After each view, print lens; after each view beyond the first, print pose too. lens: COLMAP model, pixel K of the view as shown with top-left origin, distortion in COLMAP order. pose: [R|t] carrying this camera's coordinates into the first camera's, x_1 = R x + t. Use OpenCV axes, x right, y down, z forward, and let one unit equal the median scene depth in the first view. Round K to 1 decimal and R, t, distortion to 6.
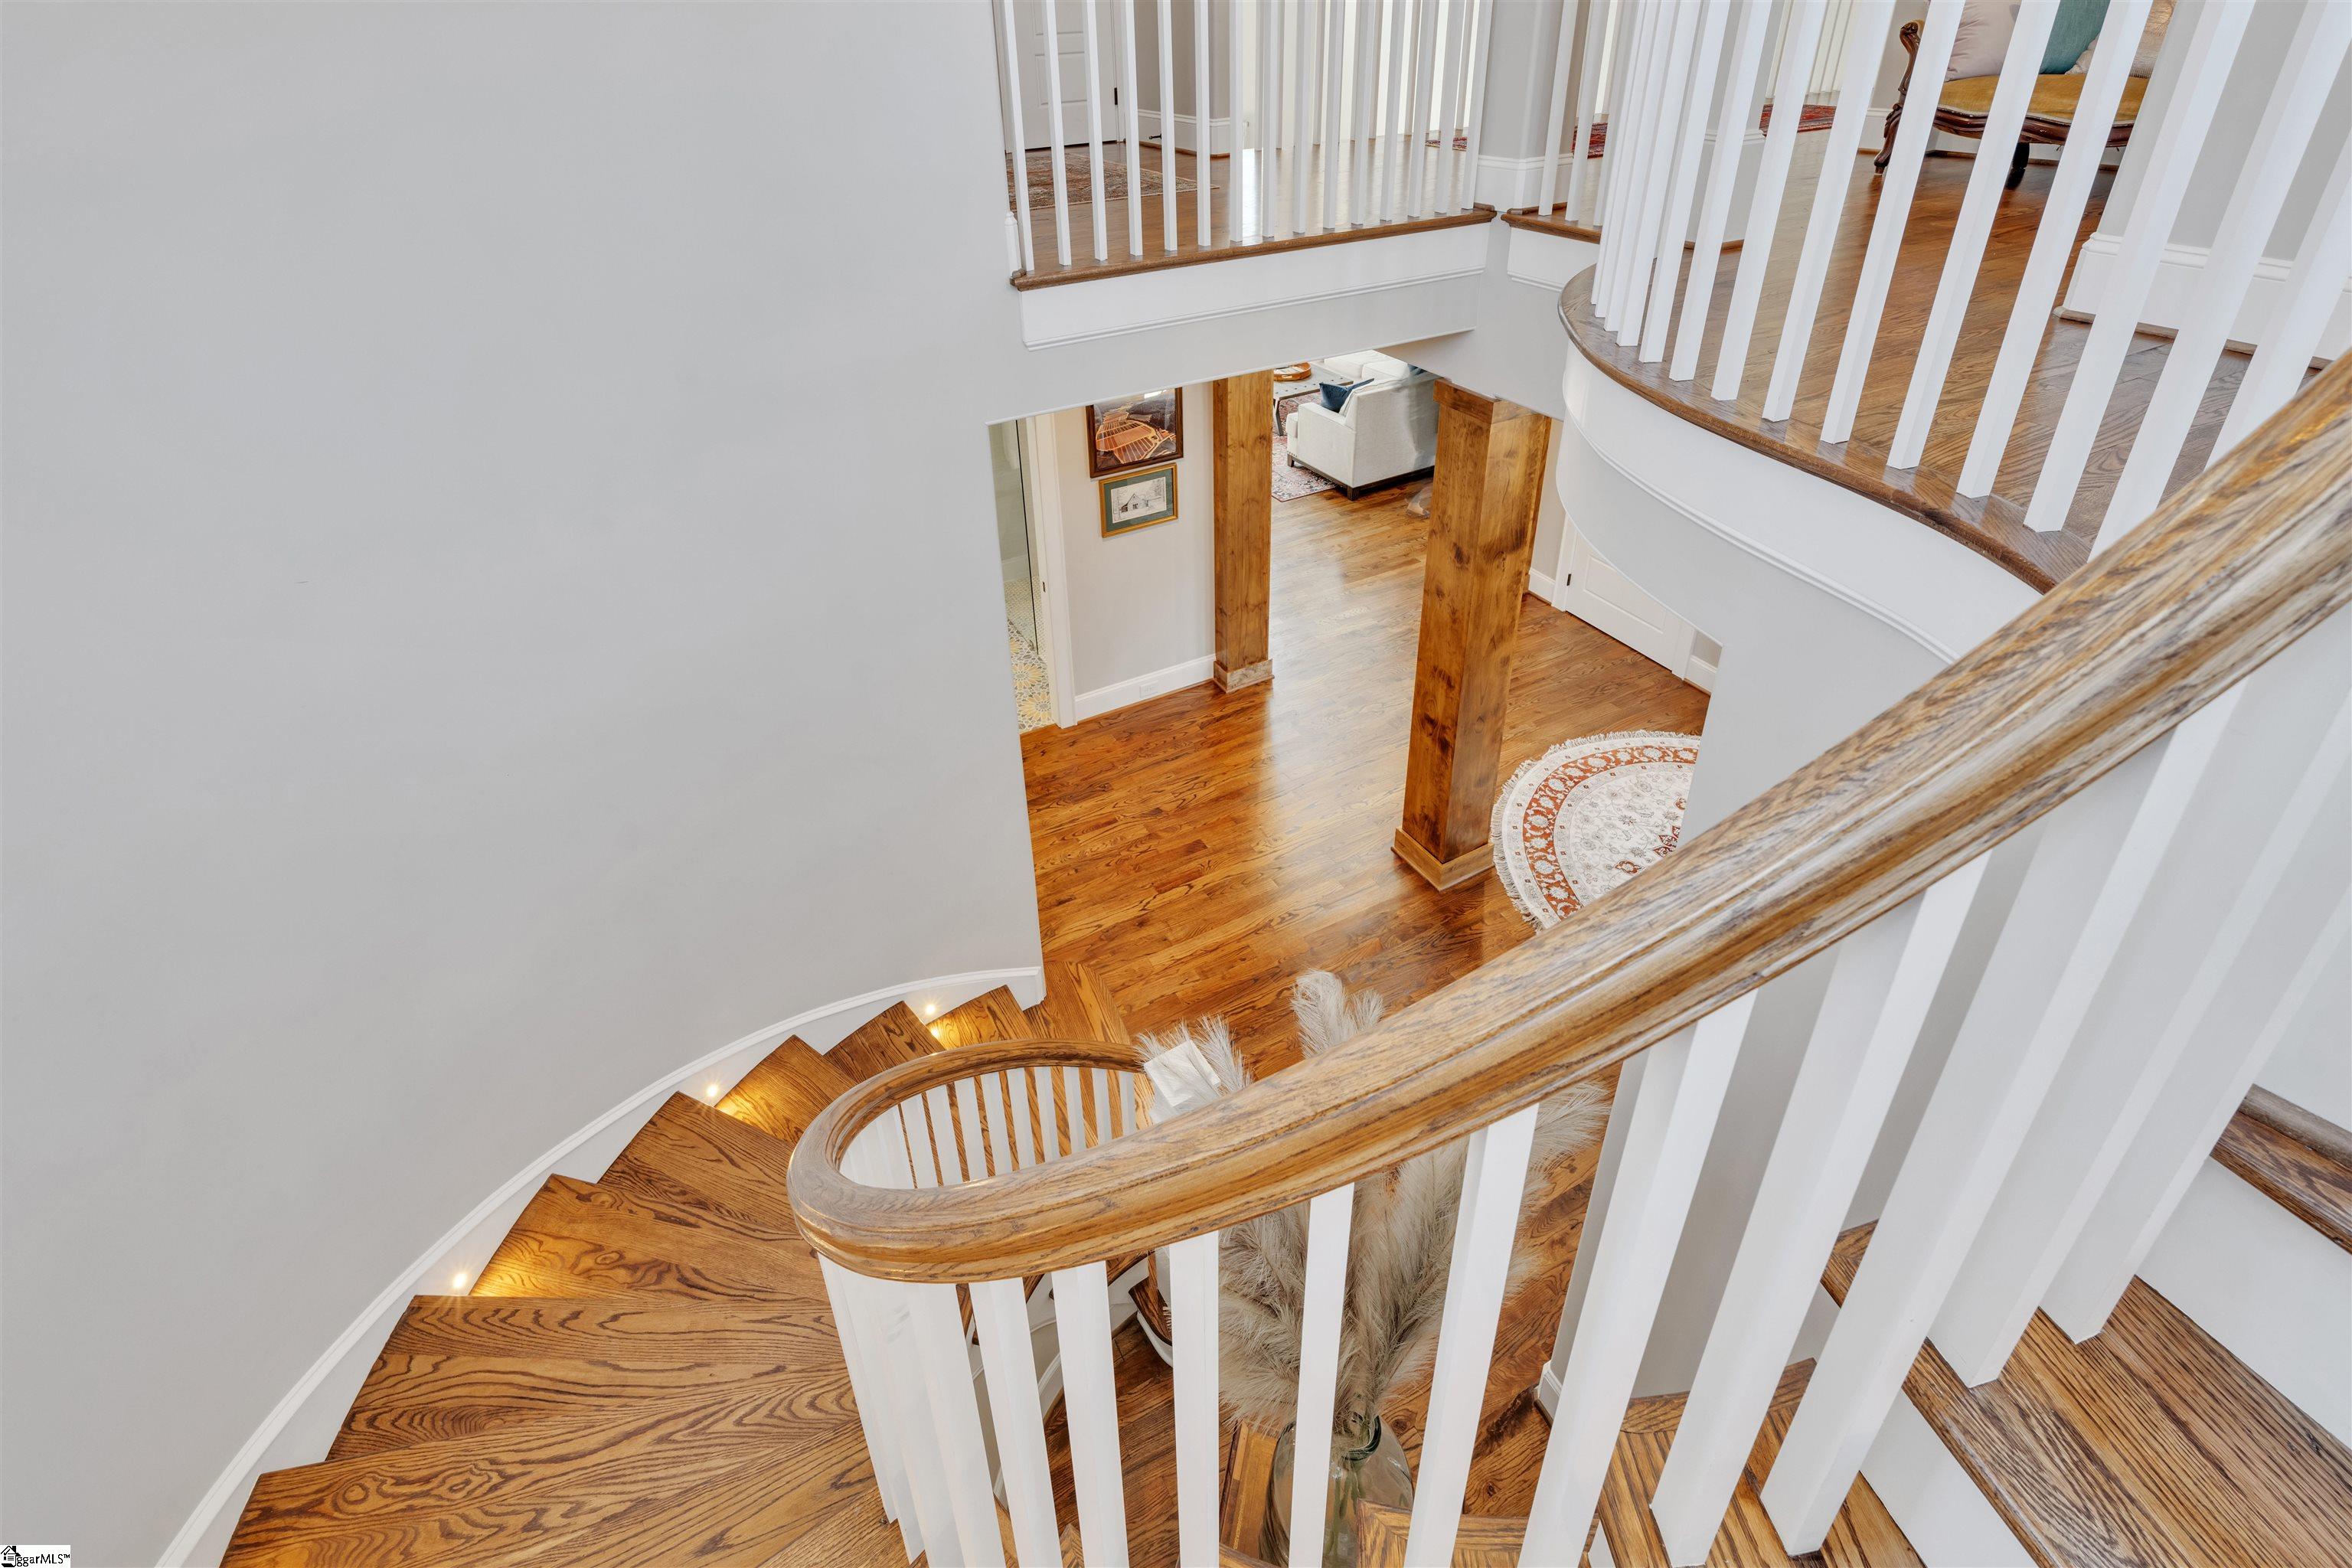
lens RADIAL K [[1118.0, 0, 1142.8], [0, 1118.0, 566.1], [0, 0, 1]] dist [-0.000385, 0.000008]
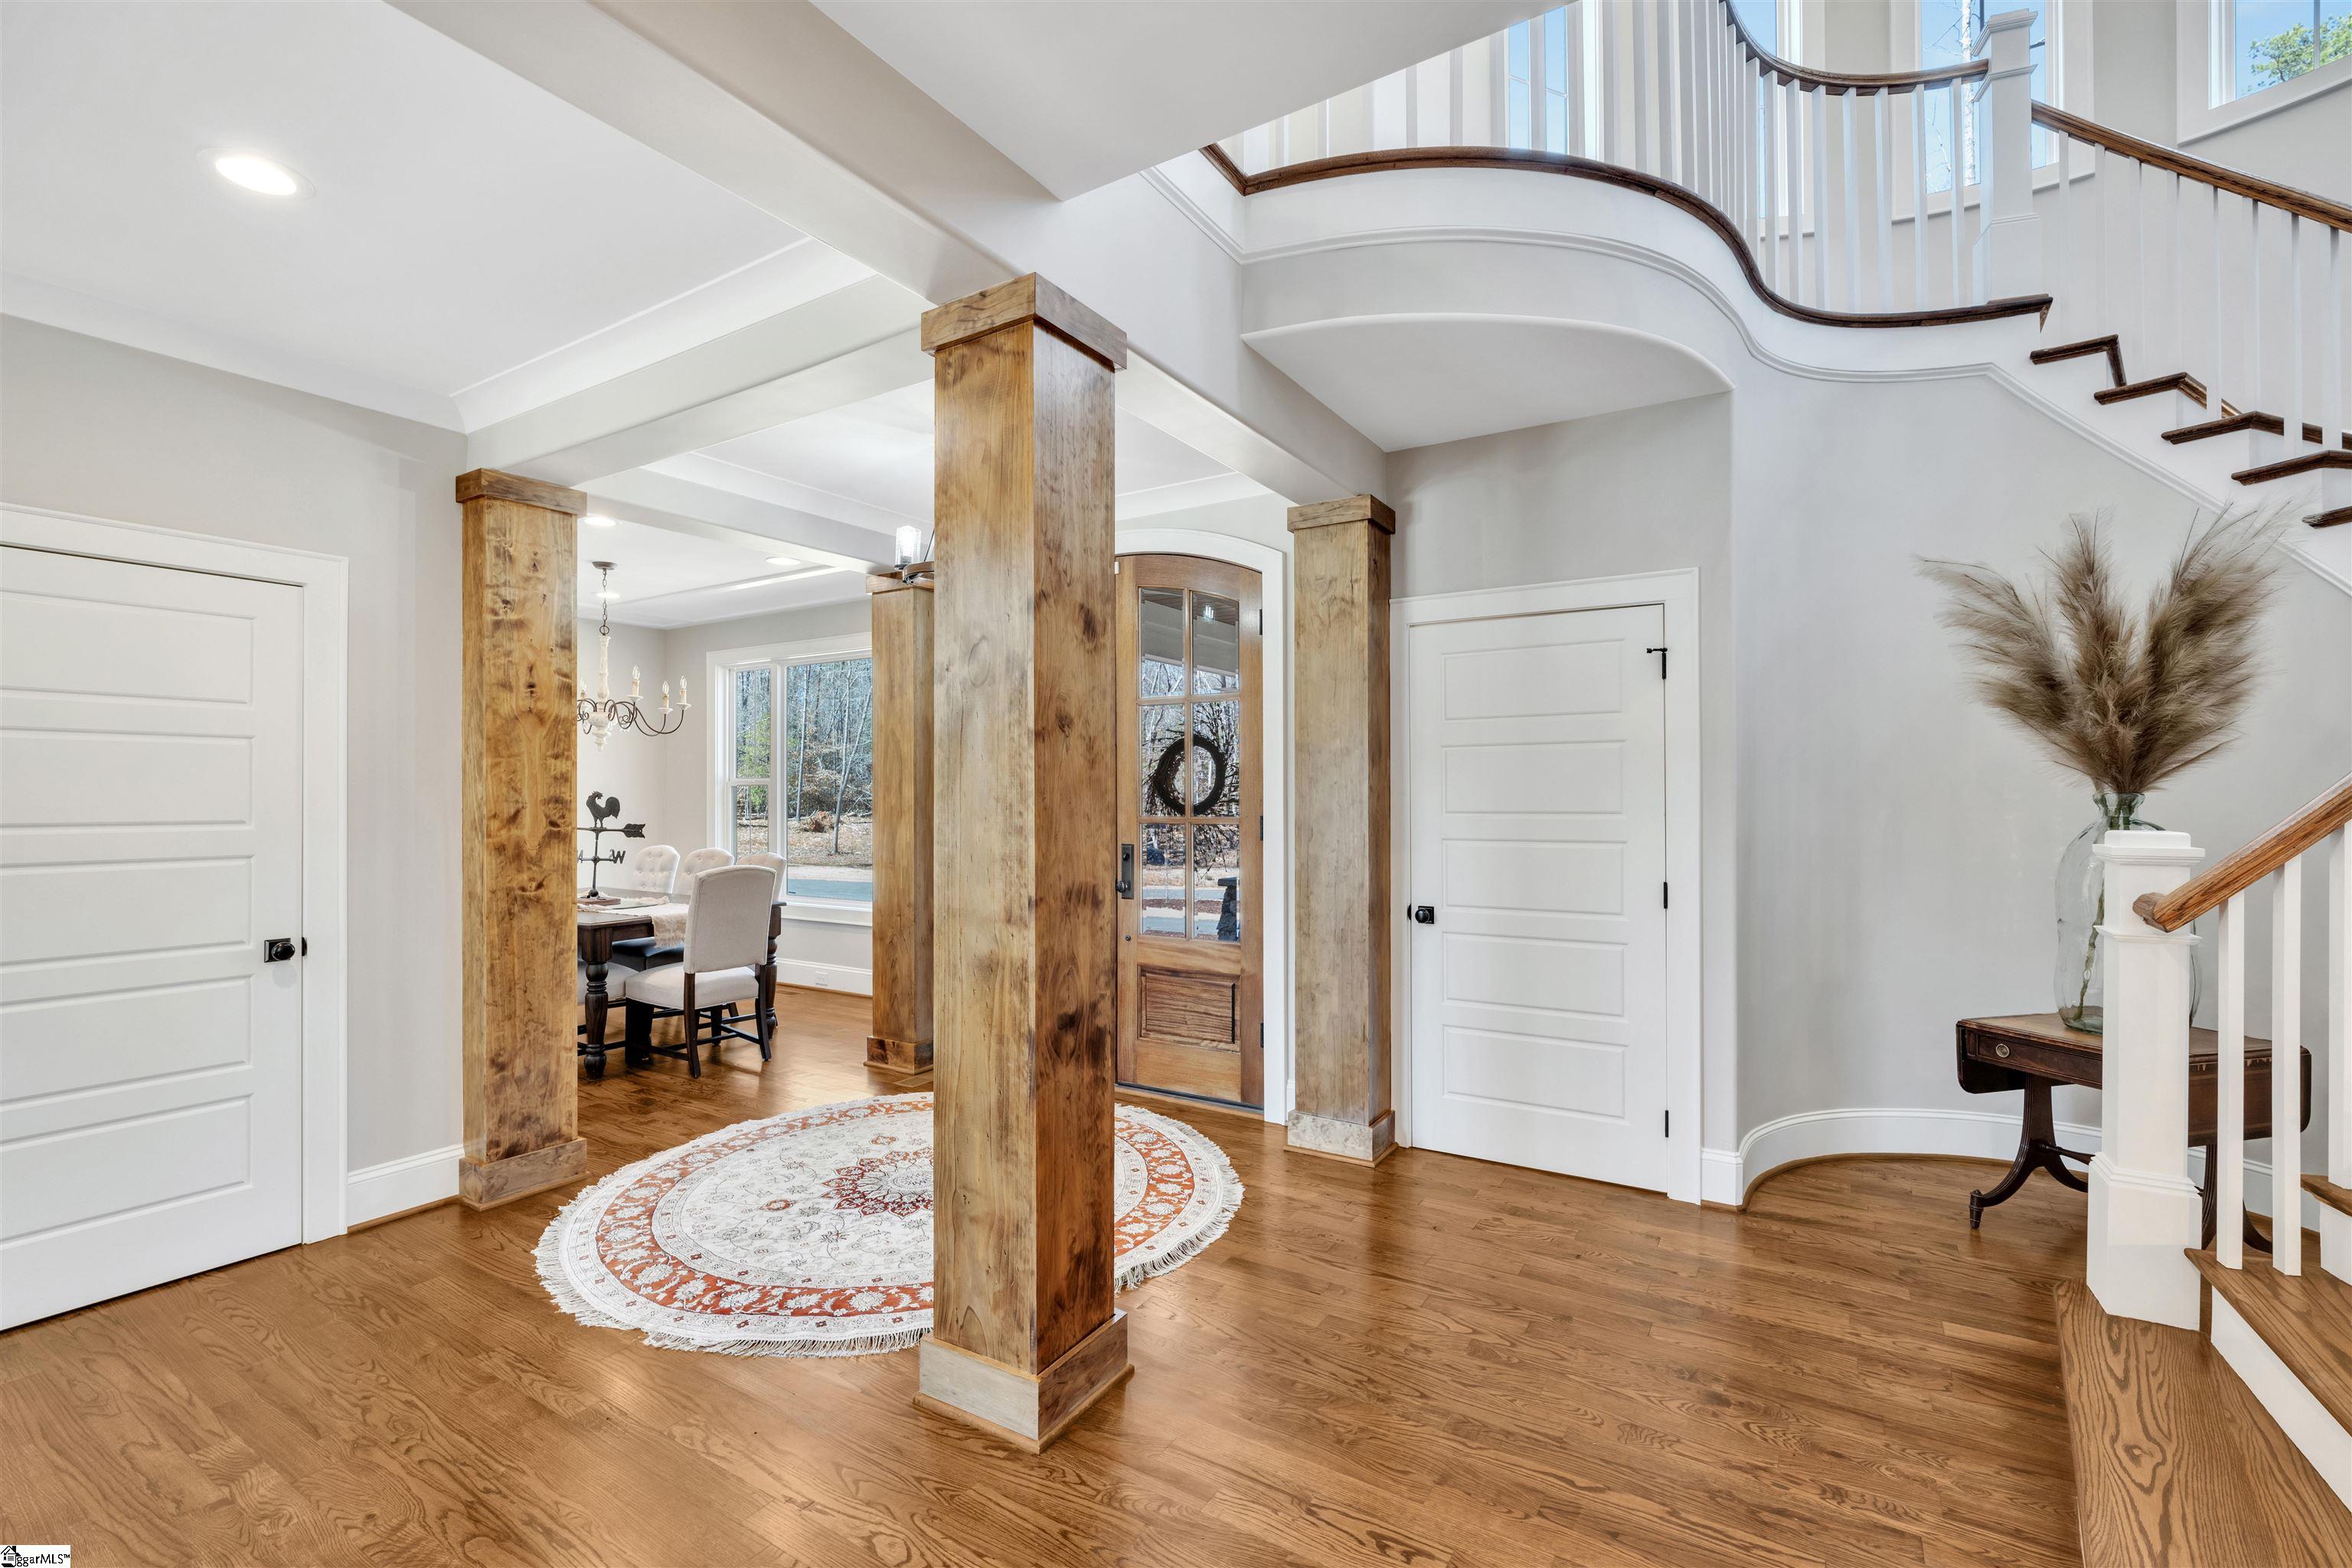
lens RADIAL K [[1032.4, 0, 1156.0], [0, 1032.4, 798.1], [0, 0, 1]] dist [-0.002177, -0.000023]
pose [[-0.507454, 0.035890, 0.860931, -0.131188], [0.412571, 0.887283, 0.206191, -0.020725], [-0.756489, 0.459827, -0.465063, 1.014591]]
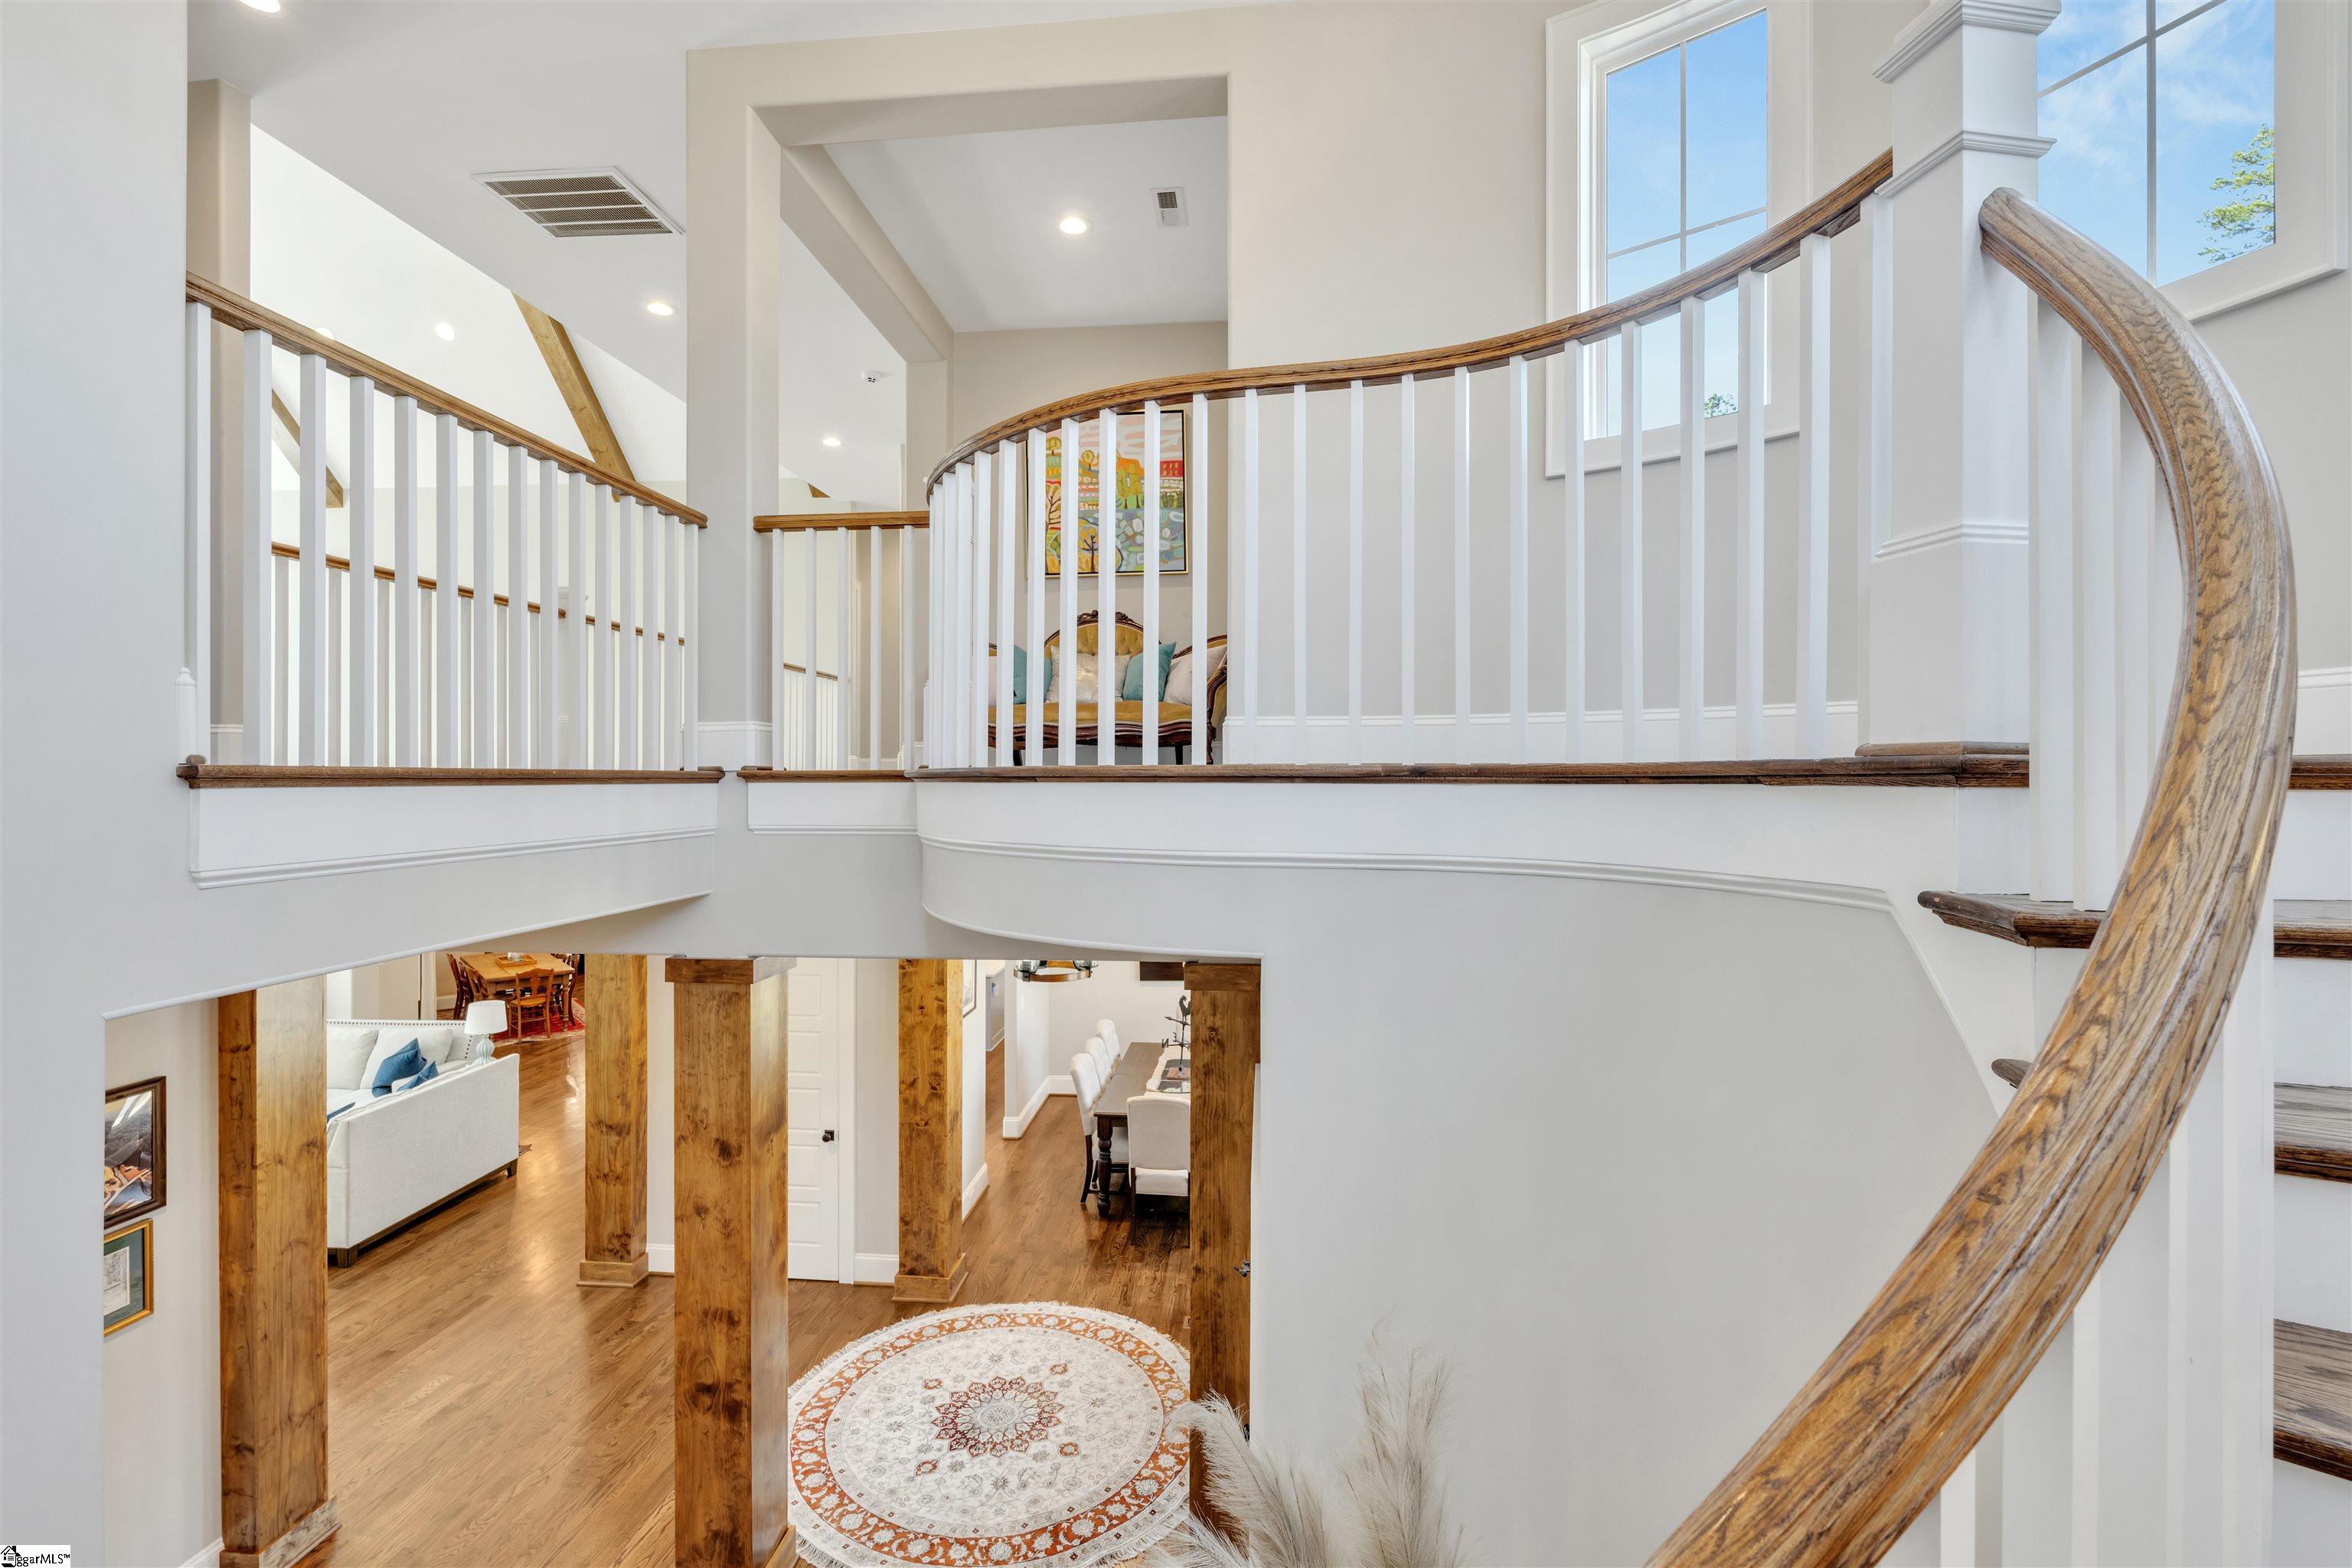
lens RADIAL K [[1032.4, 0, 1187.7], [0, 1032.4, 781.4], [0, 0, 1]] dist [-0.002177, -0.000023]
pose [[0.527997, 0.028962, 0.848752, -0.178736], [0.369057, 0.892289, -0.260033, 0.061782], [-0.764863, 0.450535, 0.460438, 0.179807]]
